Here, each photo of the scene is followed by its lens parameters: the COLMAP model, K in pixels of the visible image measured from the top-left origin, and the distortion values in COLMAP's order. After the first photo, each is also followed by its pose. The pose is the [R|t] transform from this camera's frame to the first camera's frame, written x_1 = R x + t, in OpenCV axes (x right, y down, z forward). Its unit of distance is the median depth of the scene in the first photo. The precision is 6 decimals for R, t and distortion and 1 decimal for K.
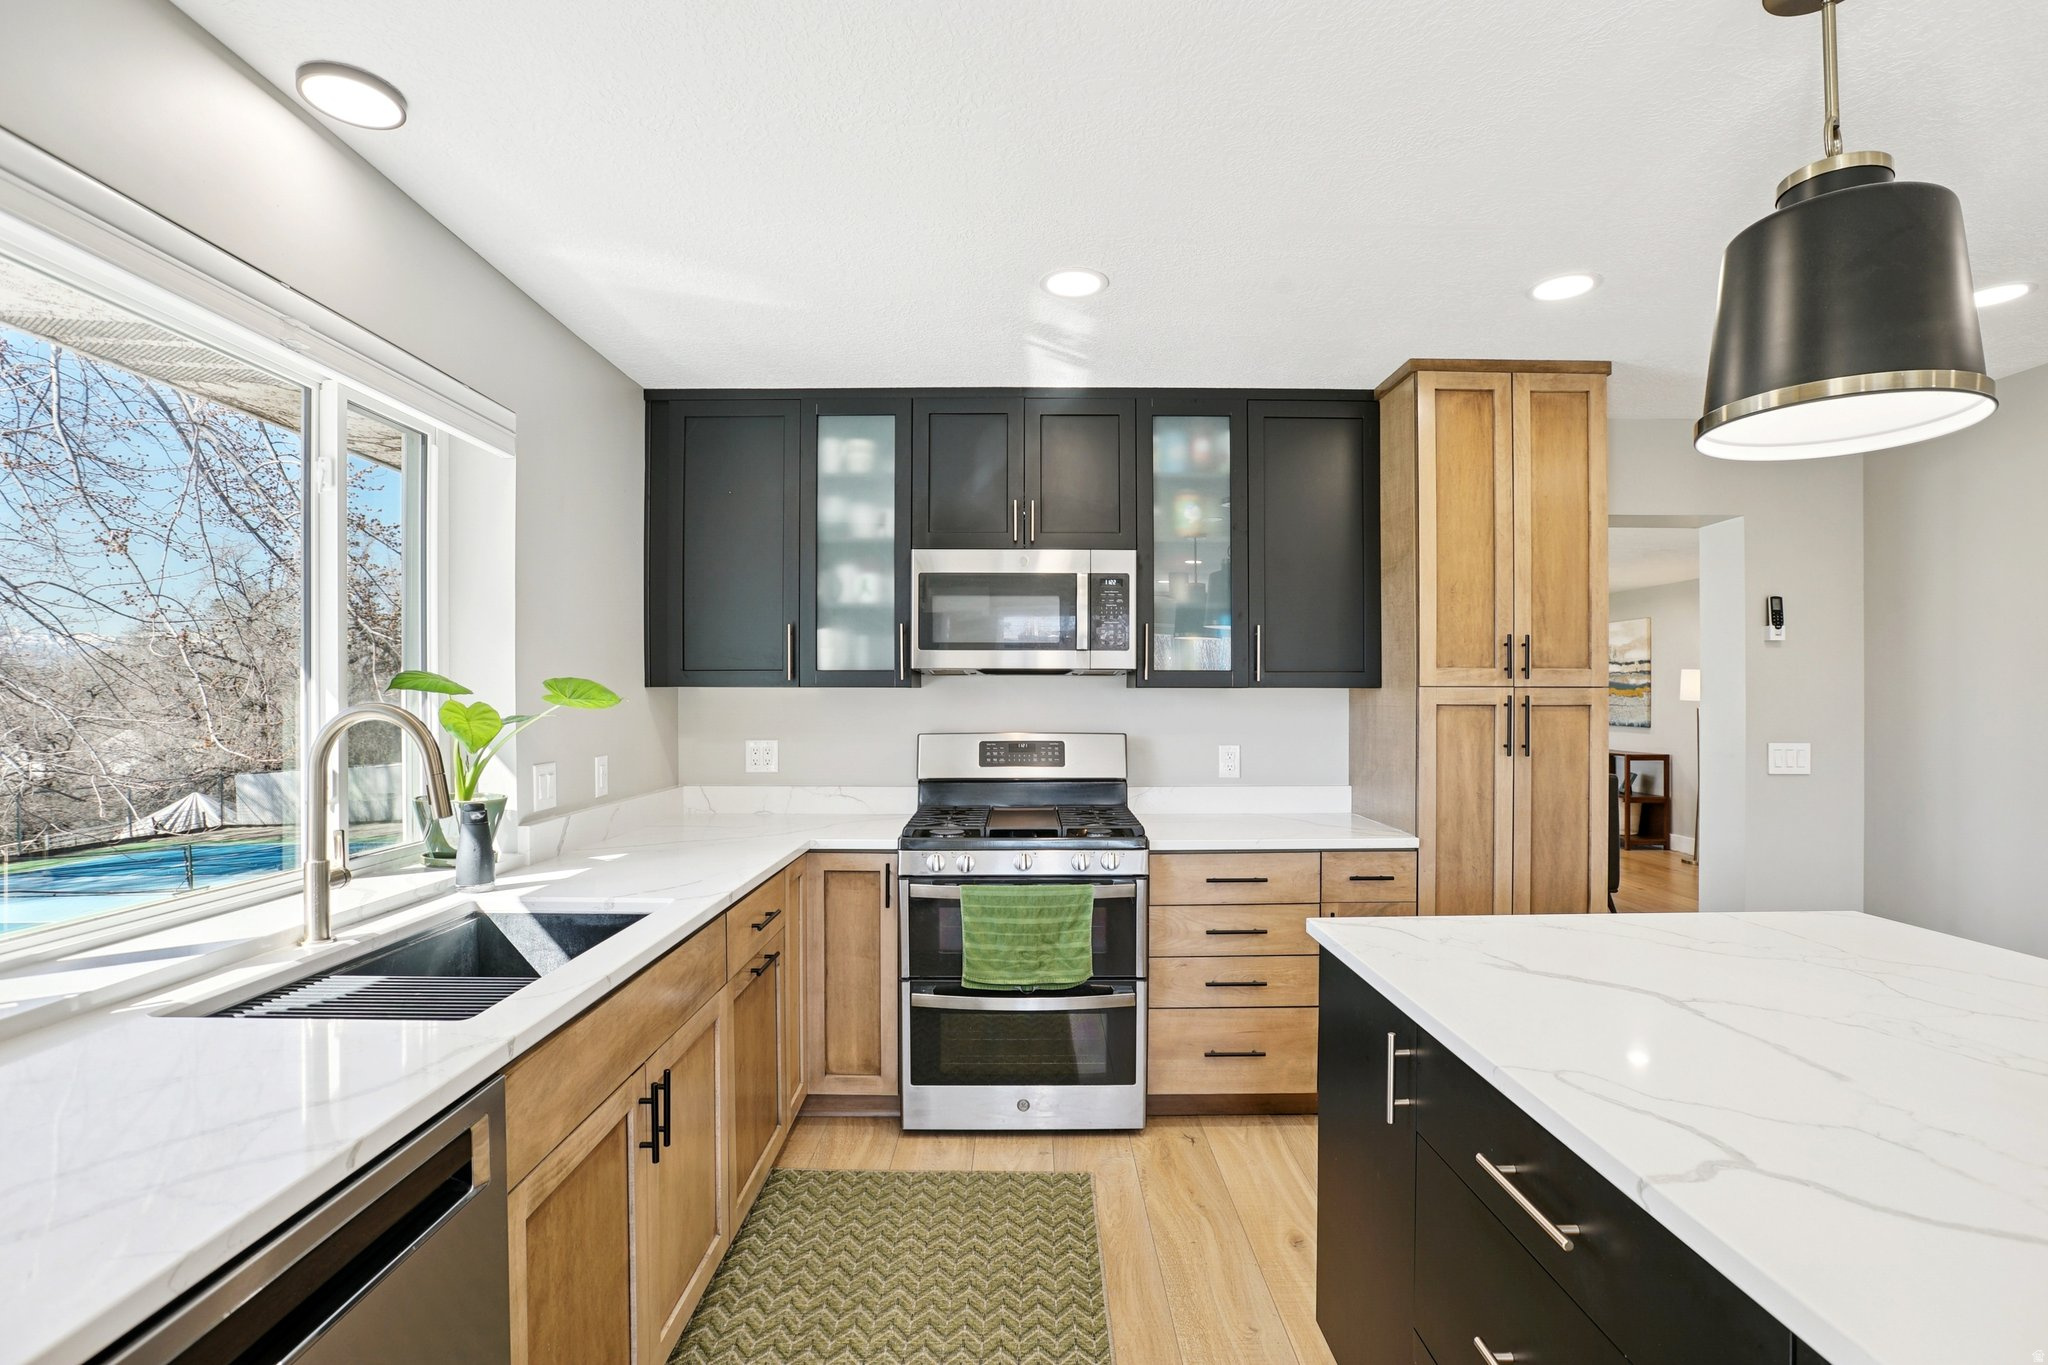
lens RADIAL K [[951.1, 0, 1029.0], [0, 951.1, 690.5], [0, 0, 1]] dist [-0.055282, 0.015543]
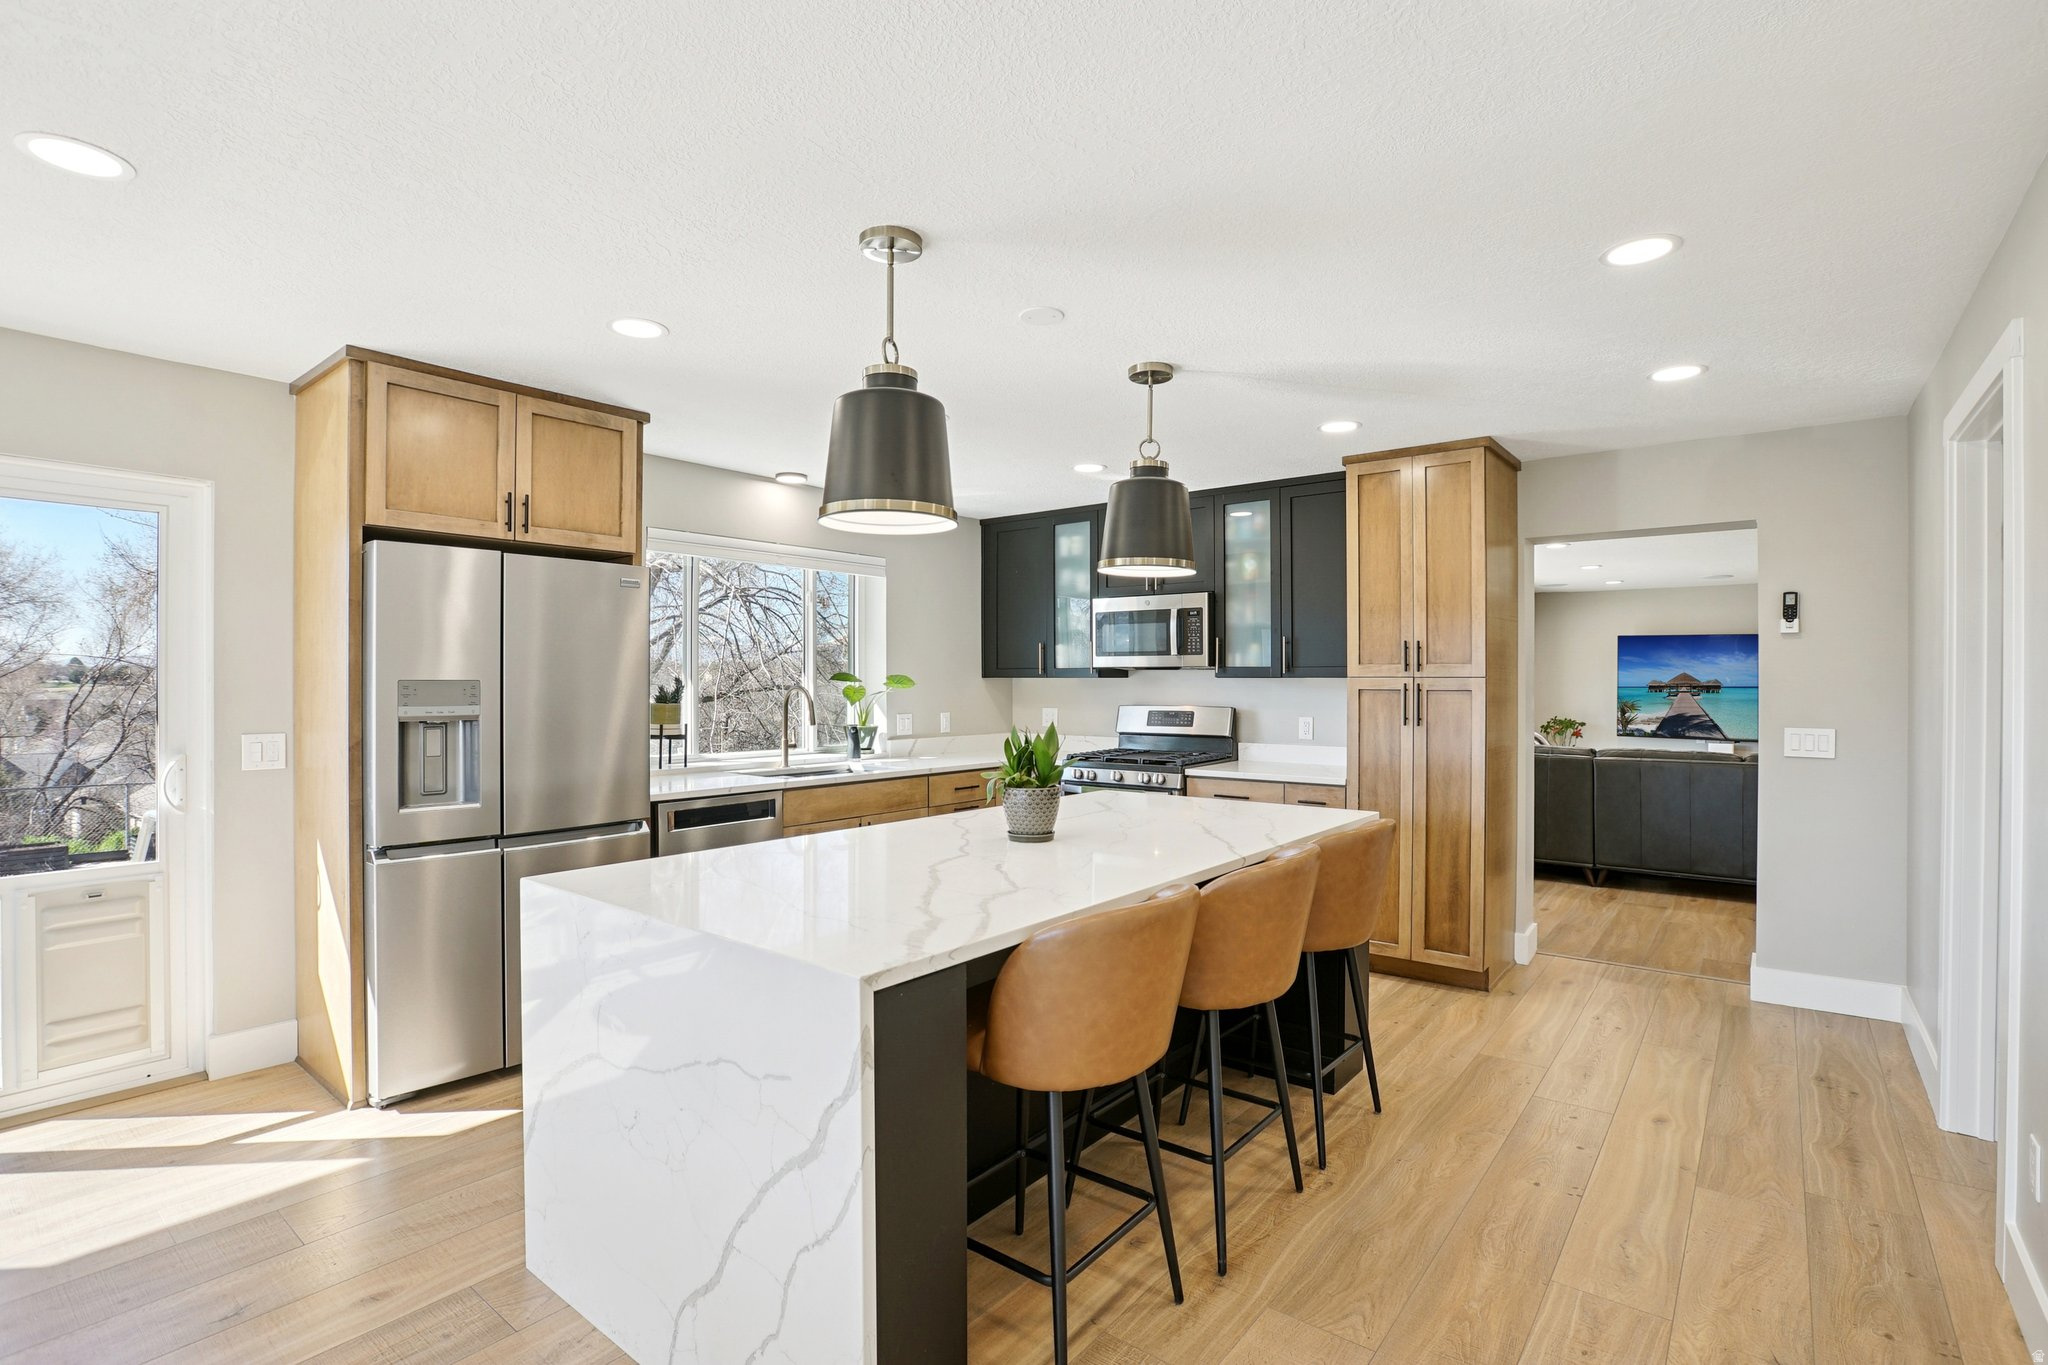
lens RADIAL K [[966.3, 0, 1062.4], [0, 966.3, 682.9], [0, 0, 1]] dist [-0.048245, 0.017094]
pose [[0.796141, 0.001459, -0.605110, 0.971546], [0.003200, 0.999973, 0.006621, -0.006517], [0.605103, -0.007207, 0.796115, -0.482719]]
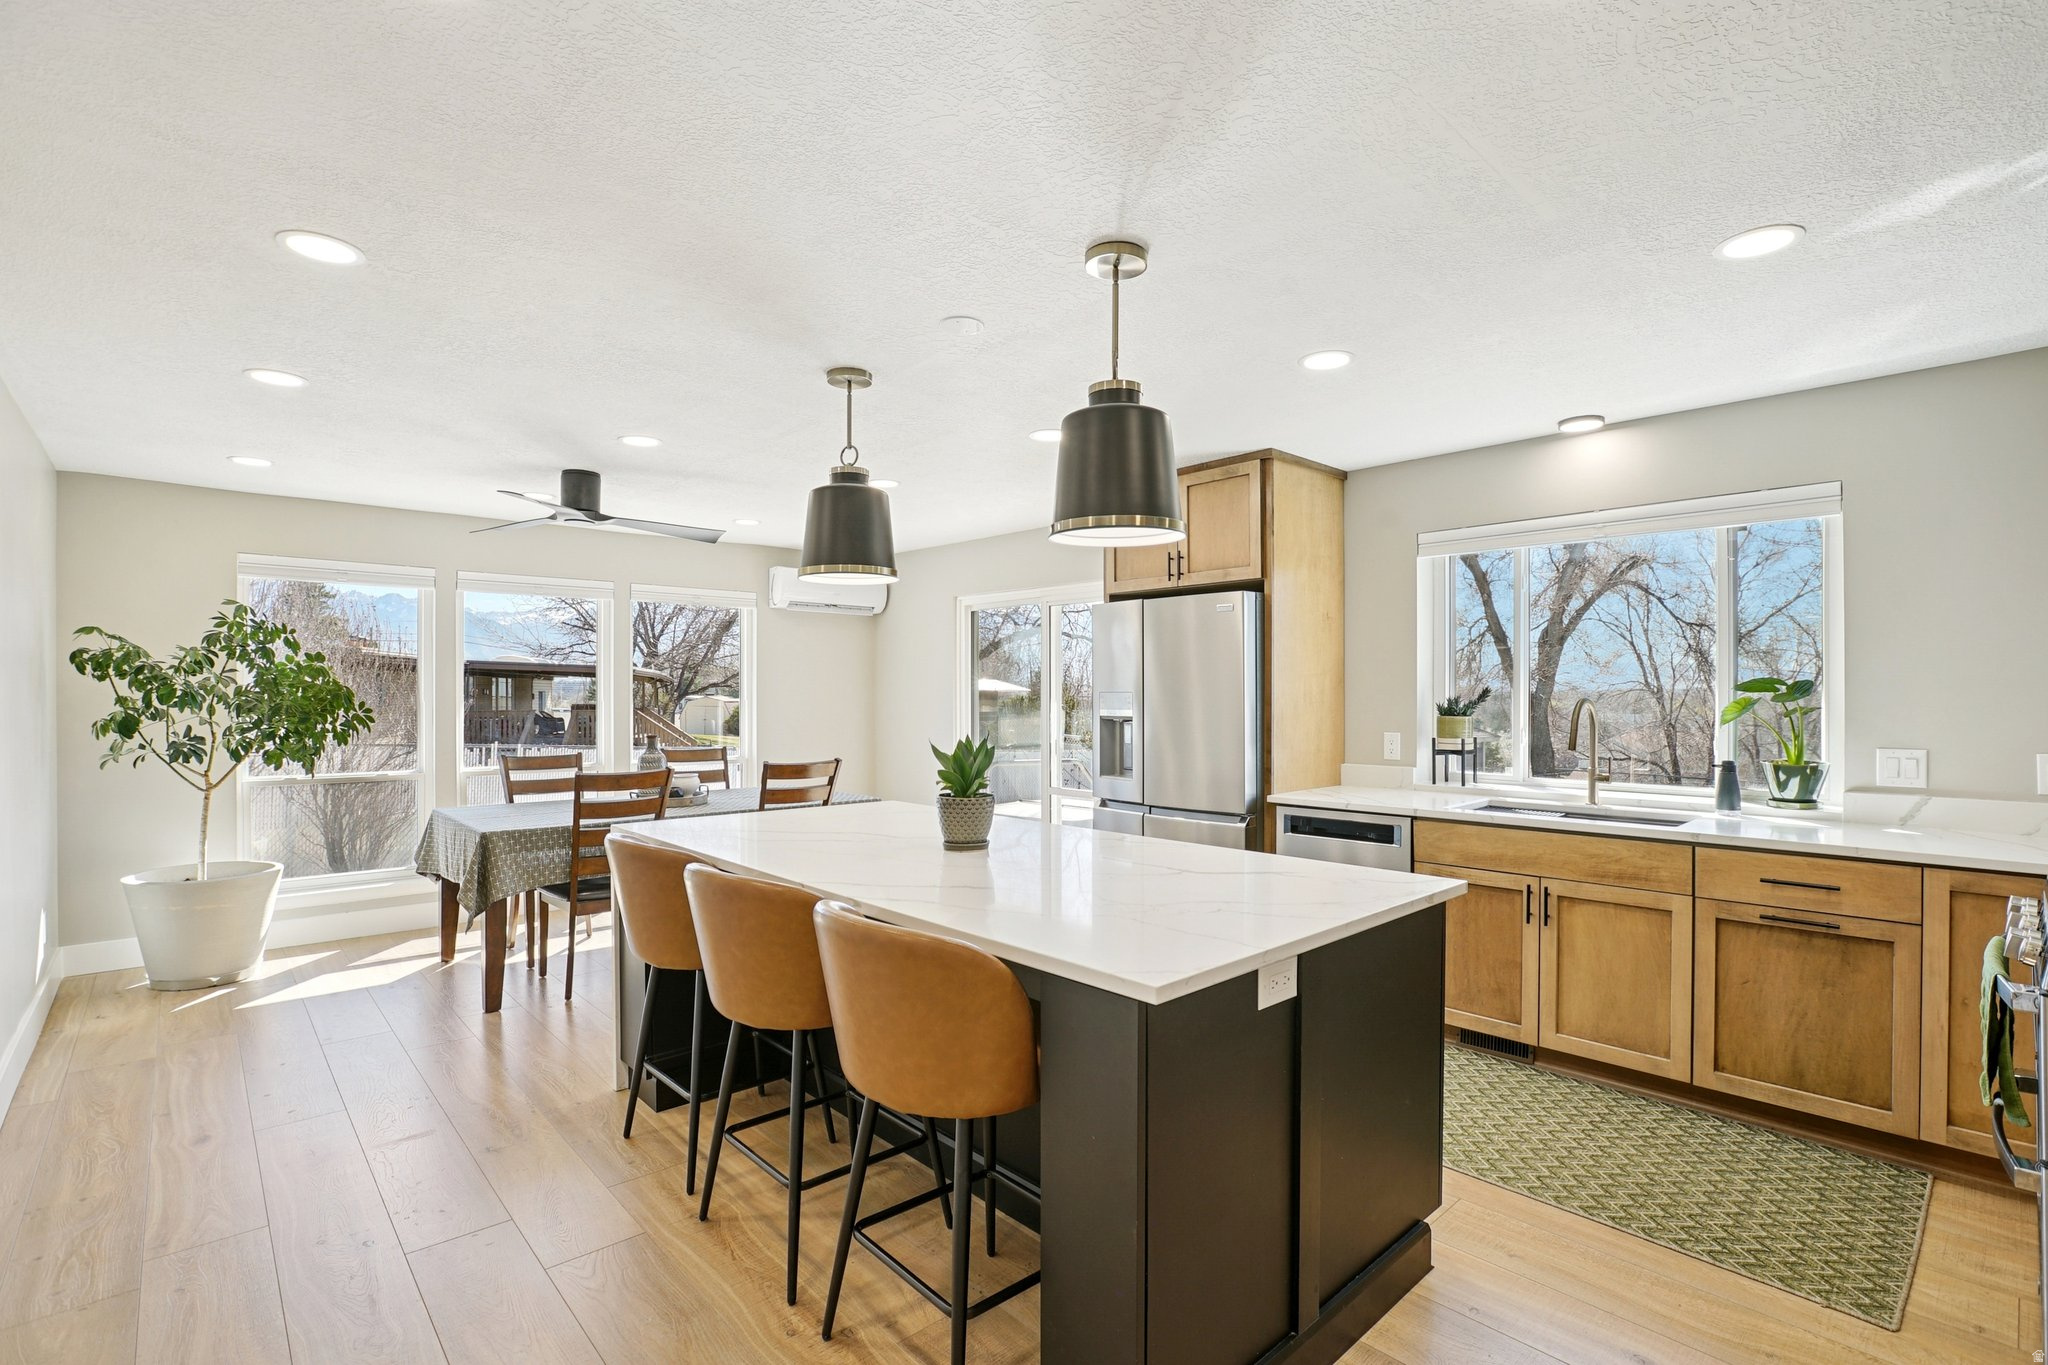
lens RADIAL K [[986.0, 0, 1042.6], [0, 986.0, 688.0], [0, 0, 1]] dist [-0.019310, -0.000382]
pose [[-0.735760, -0.003912, -0.677232, 0.980050], [0.005722, 0.999912, -0.011993, 0.006796], [0.677219, -0.012699, -0.735672, 0.998335]]
